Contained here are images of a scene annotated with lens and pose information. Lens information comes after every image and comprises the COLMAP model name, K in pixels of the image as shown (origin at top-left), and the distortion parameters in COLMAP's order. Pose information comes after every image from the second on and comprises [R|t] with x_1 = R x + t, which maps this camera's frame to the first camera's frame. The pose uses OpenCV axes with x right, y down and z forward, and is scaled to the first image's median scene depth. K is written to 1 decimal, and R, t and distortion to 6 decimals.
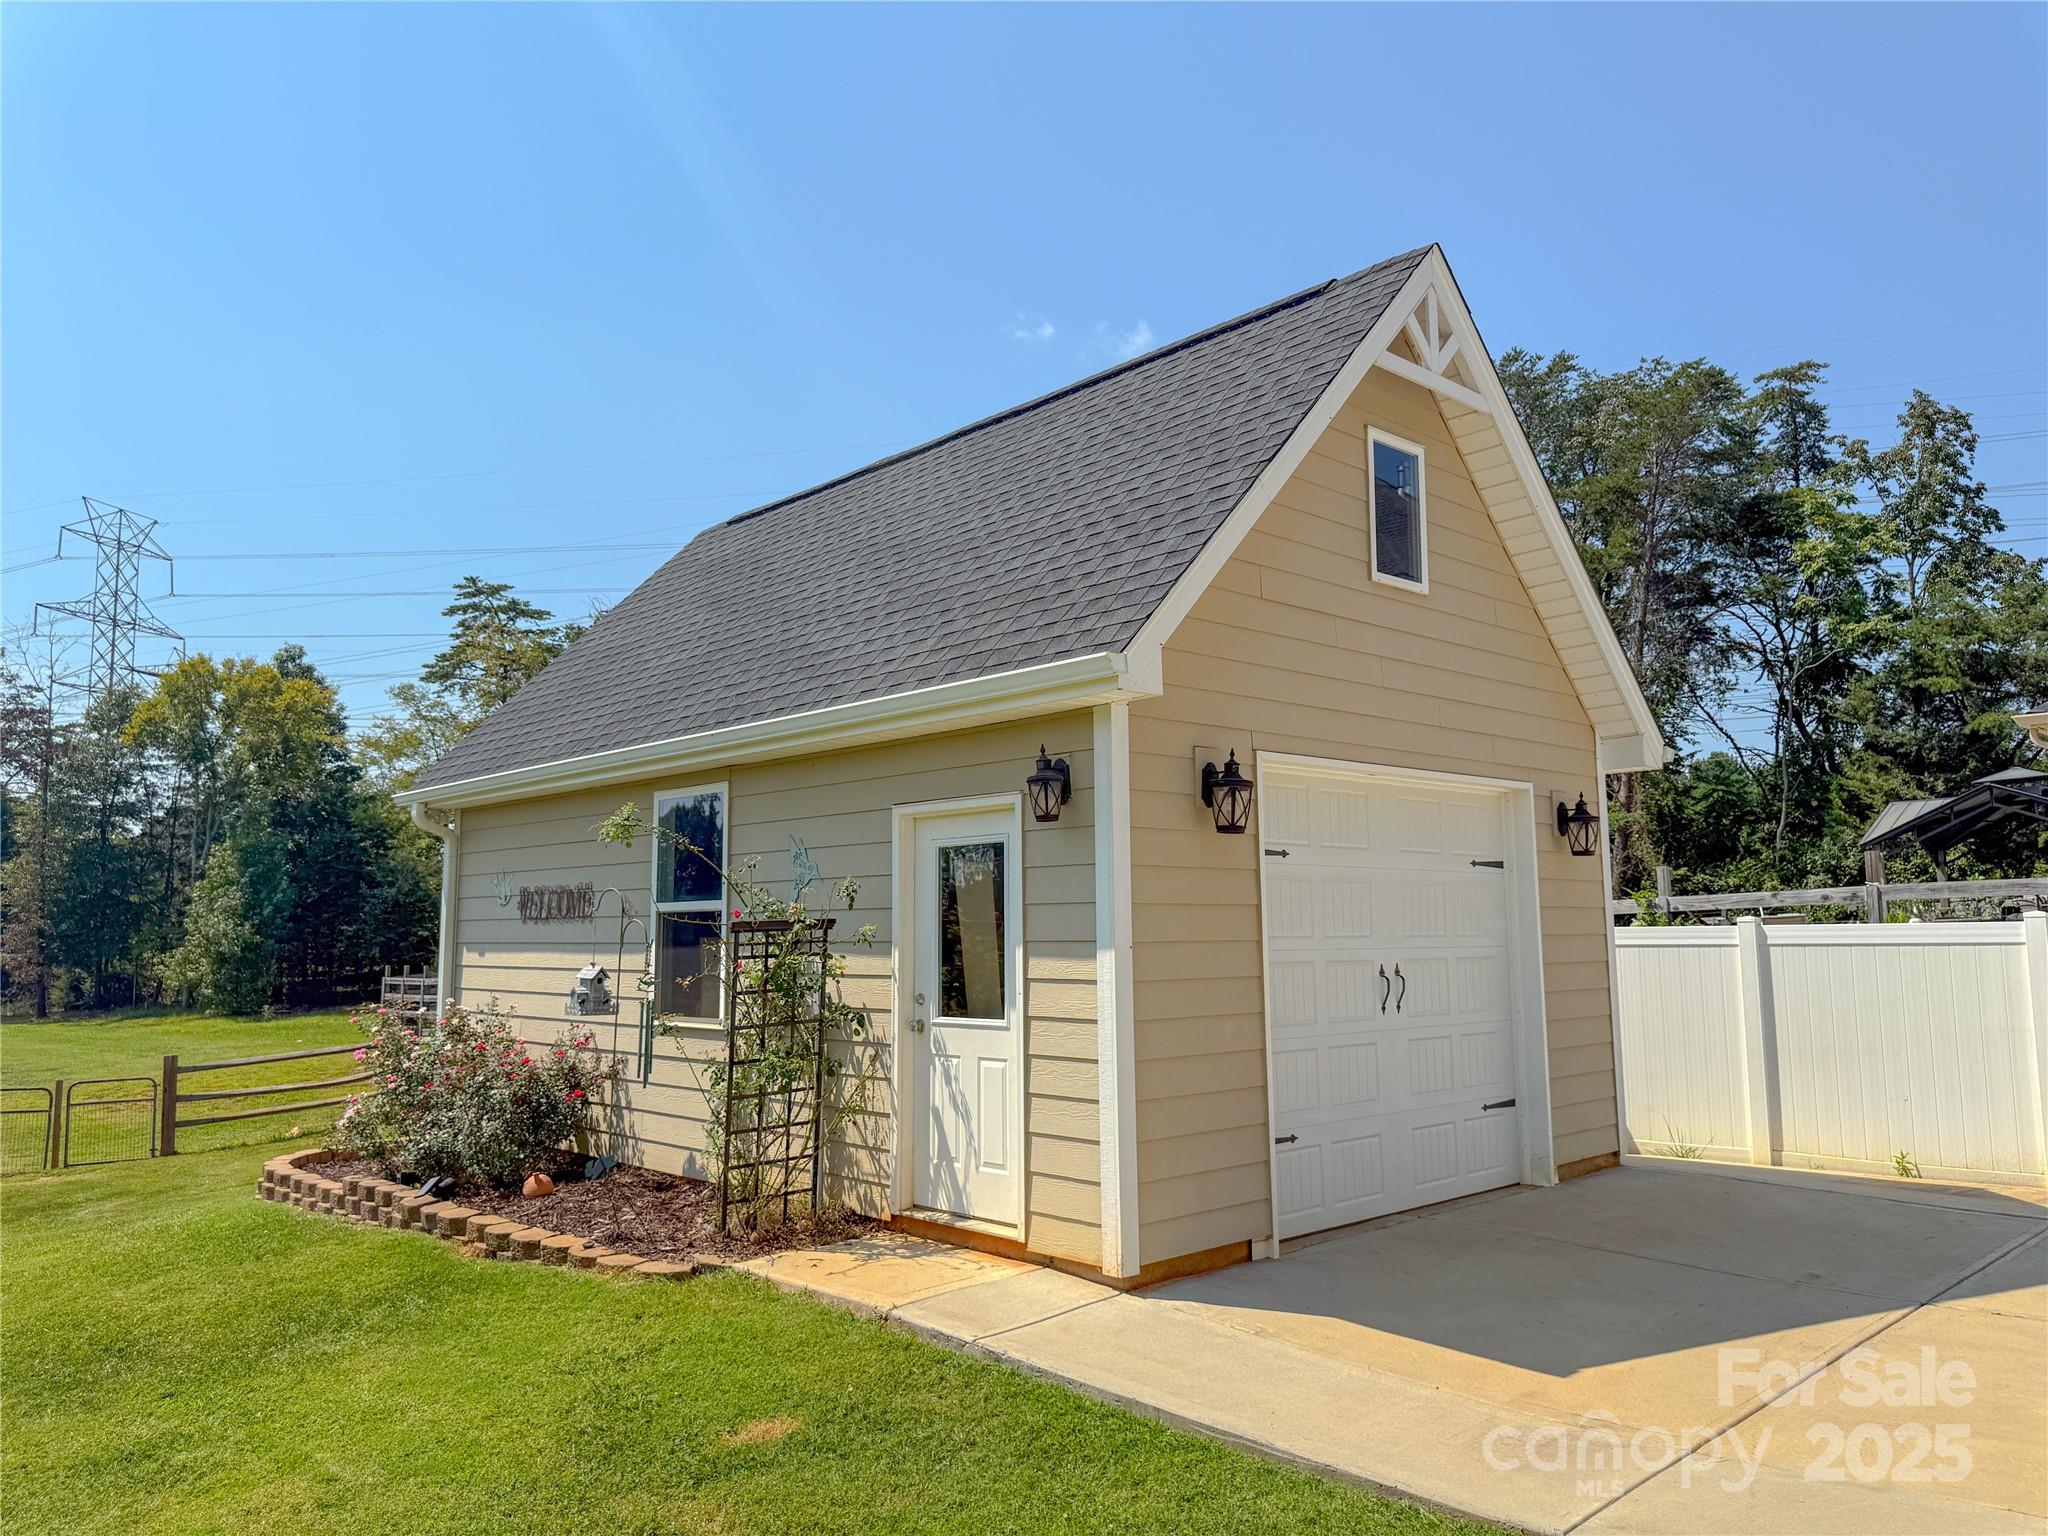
lens RADIAL K [[1451.1, 0, 1019.5], [0, 1451.1, 769.7], [0, 0, 1]] dist [0.027336, -0.022857]
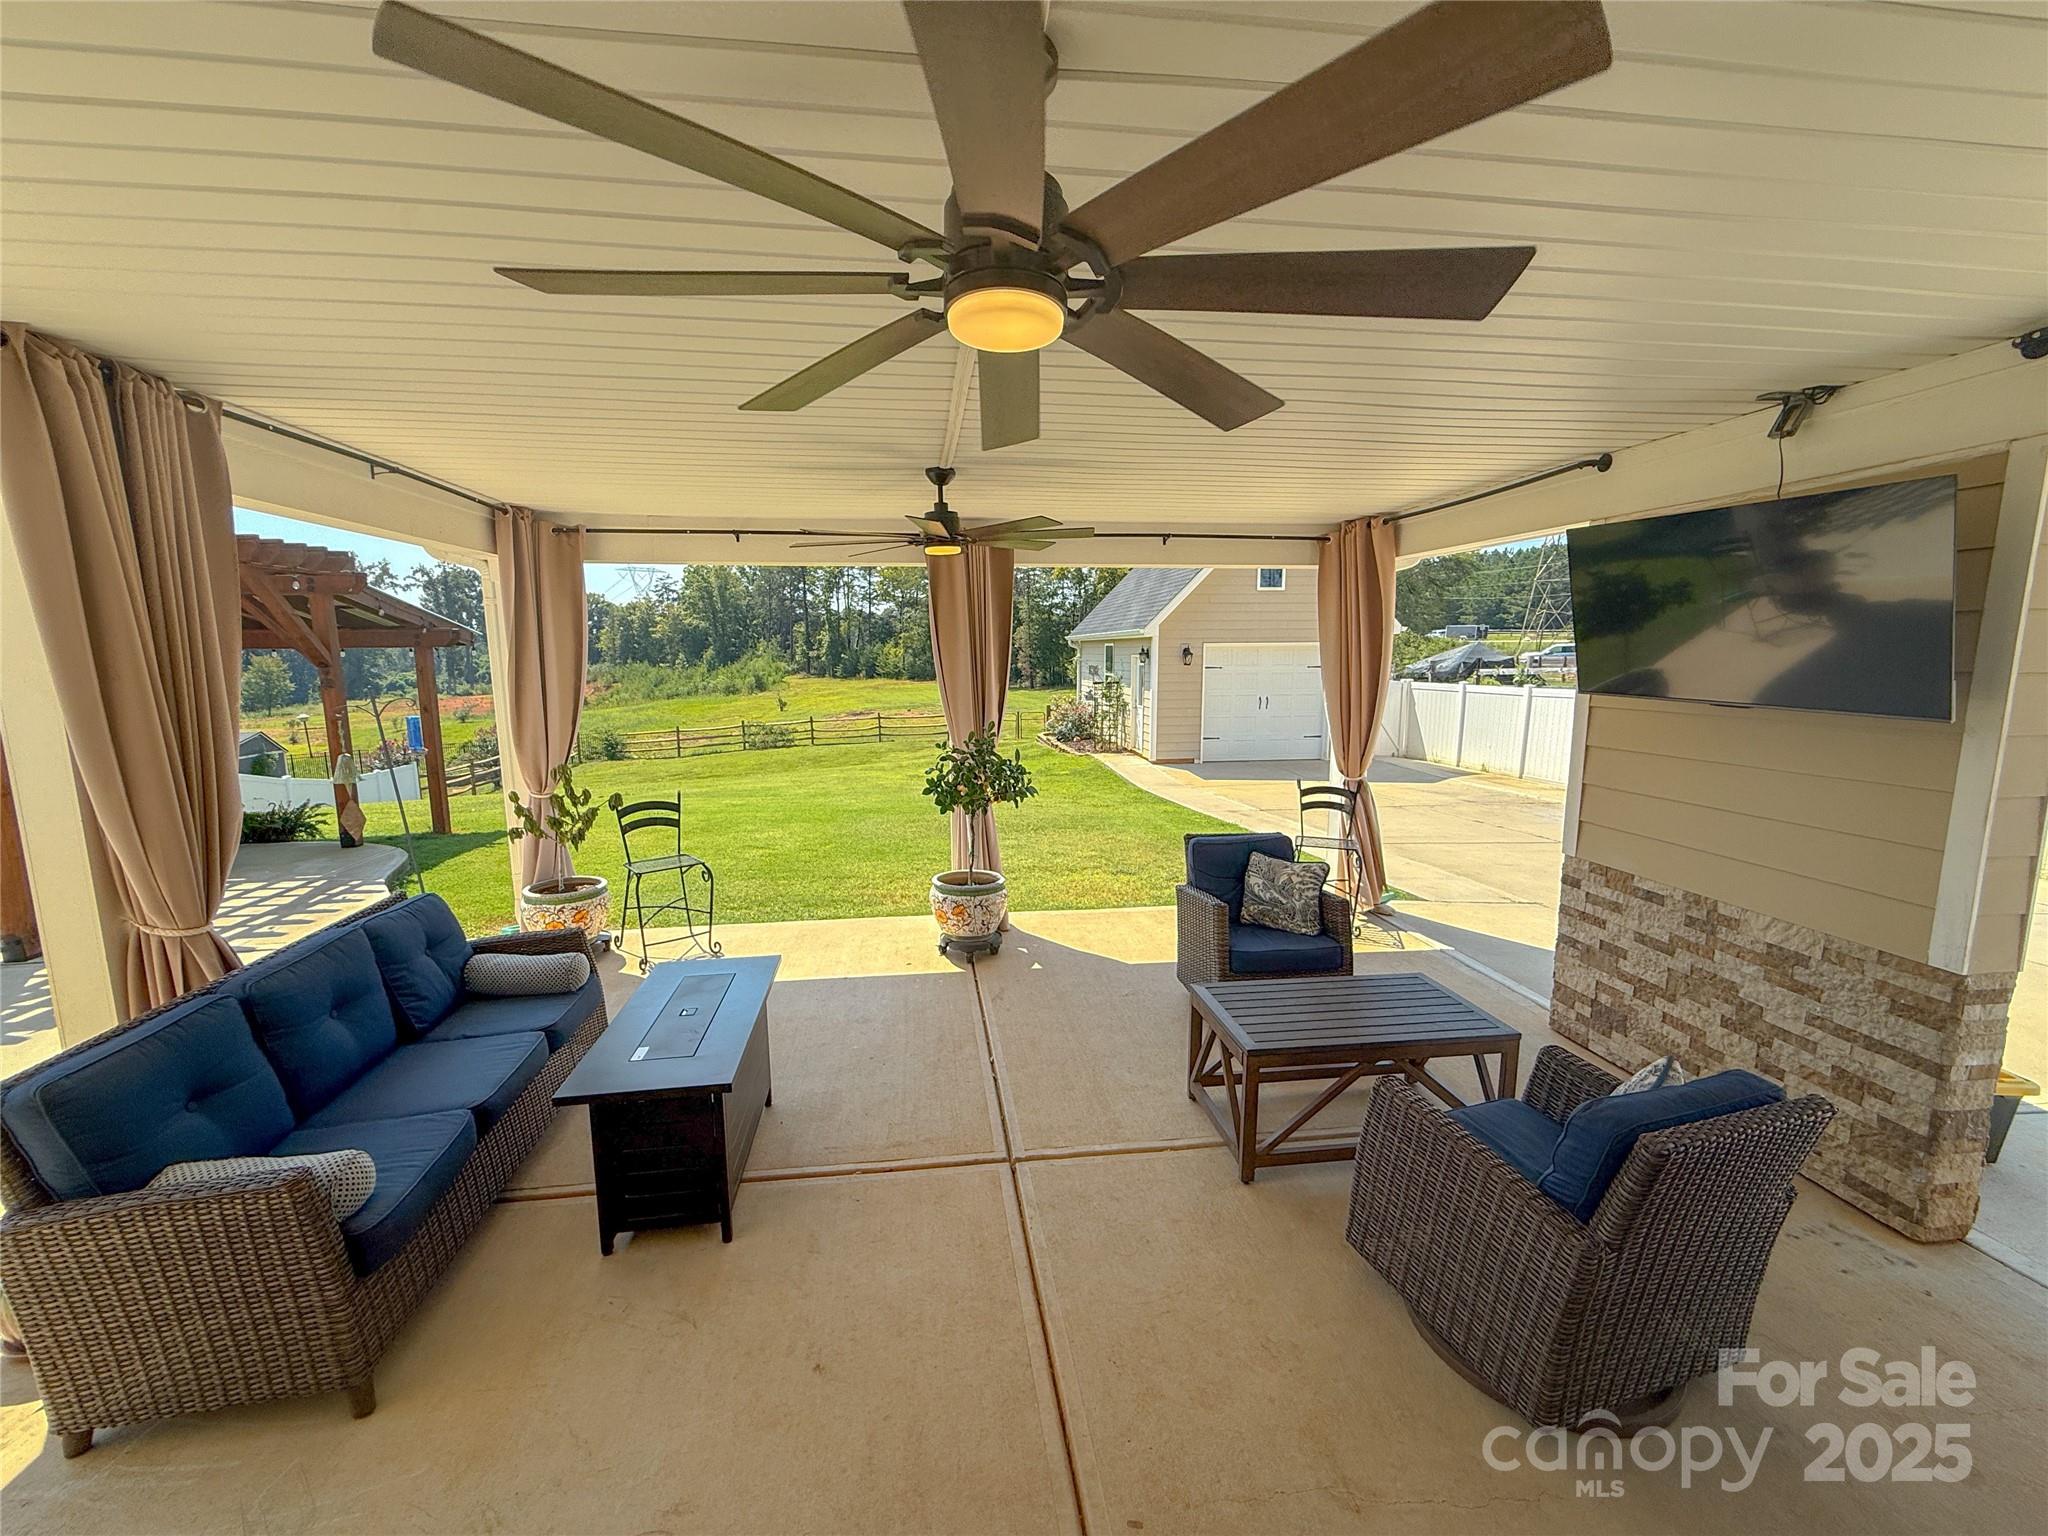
lens RADIAL K [[817.1, 0, 1024.5], [0, 817.1, 763.9], [0, 0, 1]] dist [-0.004000, -0.000229]
pose [[0.813343, 0.085555, -0.575459, 0.951149], [0.060977, 0.971144, 0.230567, -0.209482], [0.578580, -0.222620, 0.784657, -0.993943]]
